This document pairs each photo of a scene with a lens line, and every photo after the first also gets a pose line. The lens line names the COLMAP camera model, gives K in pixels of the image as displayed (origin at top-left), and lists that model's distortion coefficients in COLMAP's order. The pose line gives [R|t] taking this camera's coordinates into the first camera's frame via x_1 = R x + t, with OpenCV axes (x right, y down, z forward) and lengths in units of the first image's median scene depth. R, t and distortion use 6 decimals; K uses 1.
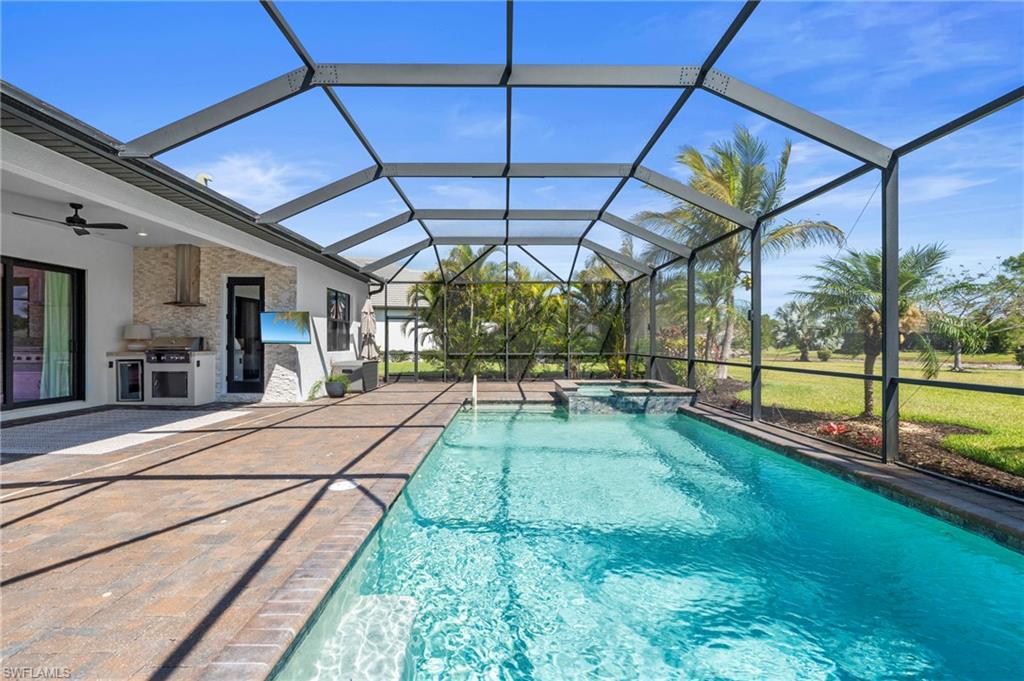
lens RADIAL K [[460.7, 0, 512.0], [0, 460.7, 340.5], [0, 0, 1]] dist [-0.007109, 0.000153]
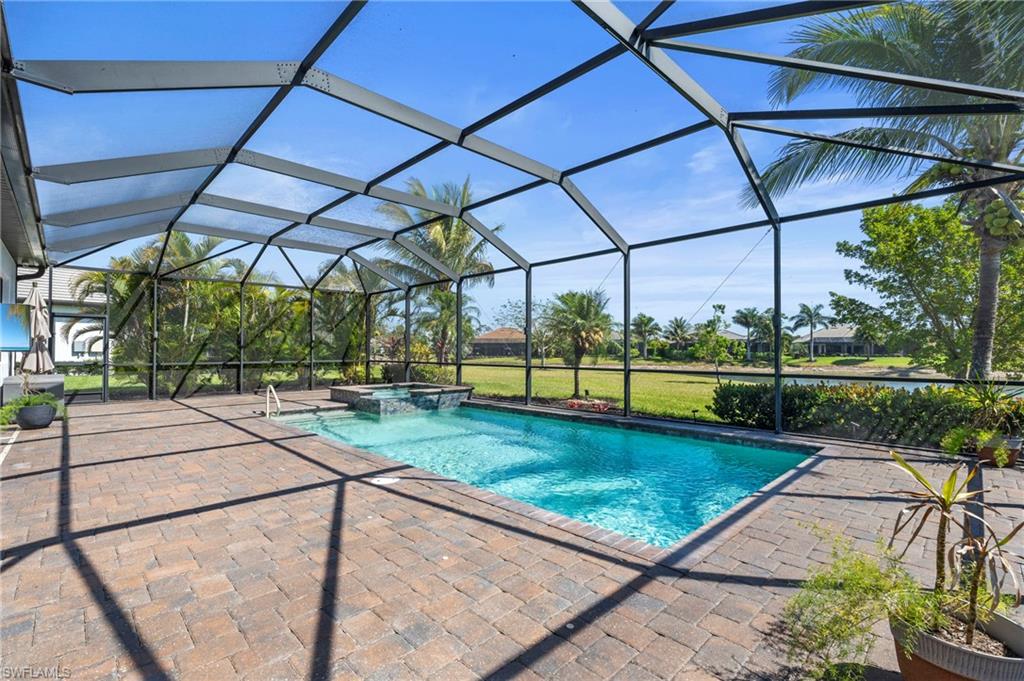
lens RADIAL K [[456.8, 0, 513.6], [0, 456.8, 347.0], [0, 0, 1]] dist [-0.005787, 0.000100]
pose [[0.719452, 0.004962, 0.694524, -0.374521], [-0.003412, 0.999988, -0.003609, -0.000047], [-0.694533, 0.000227, 0.719460, 0.000497]]
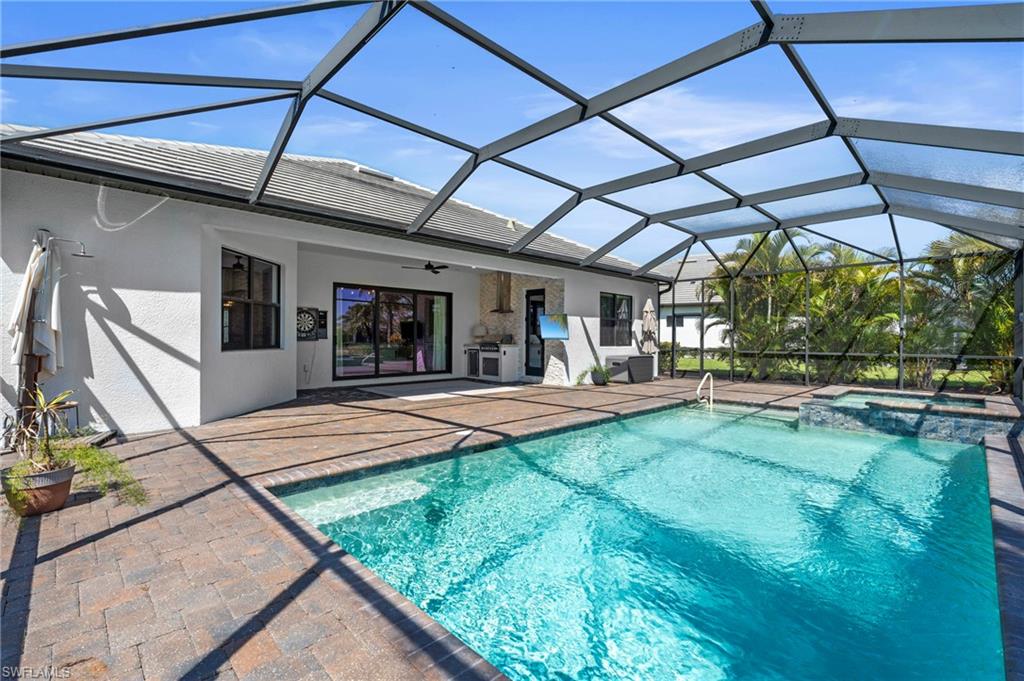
lens RADIAL K [[460.7, 0, 512.0], [0, 460.7, 340.5], [0, 0, 1]] dist [-0.007109, 0.000153]
pose [[0.691799, 0.007829, -0.722048, 0.343496], [-0.001986, 0.999958, 0.008940, -0.001106], [0.722088, -0.004750, 0.691785, 0.026356]]
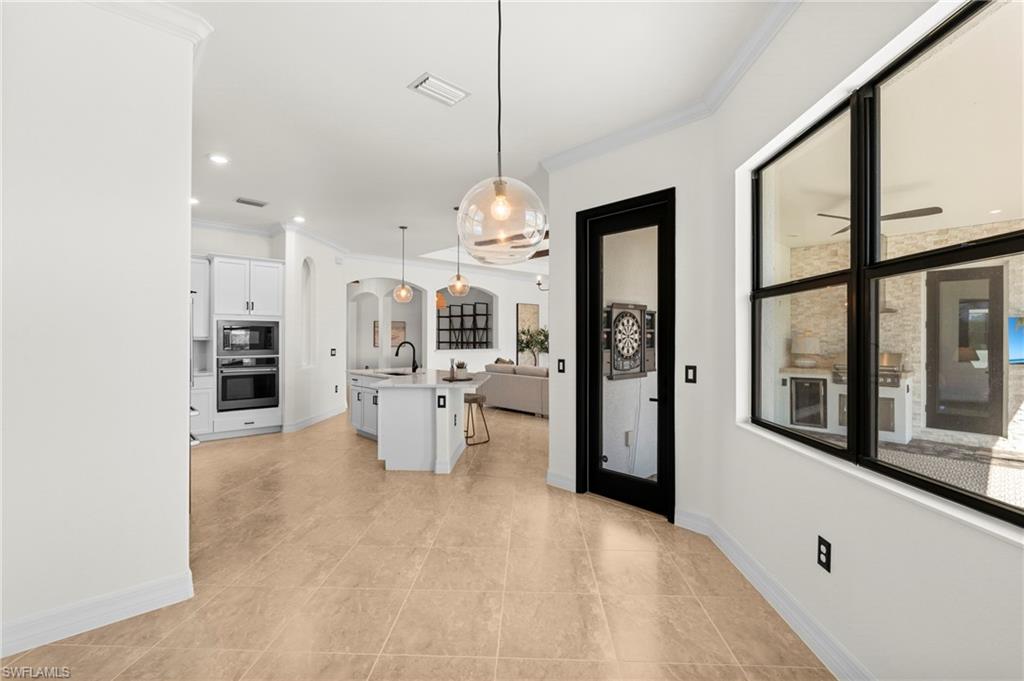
lens RADIAL K [[460.7, 0, 512.0], [0, 460.7, 340.5], [0, 0, 1]] dist [-0.007109, 0.000153]
pose [[0.656885, 0.003075, -0.753985, -0.511003], [0.002821, 0.999975, 0.006536, -0.033867], [0.753986, -0.006420, 0.656860, 0.009949]]
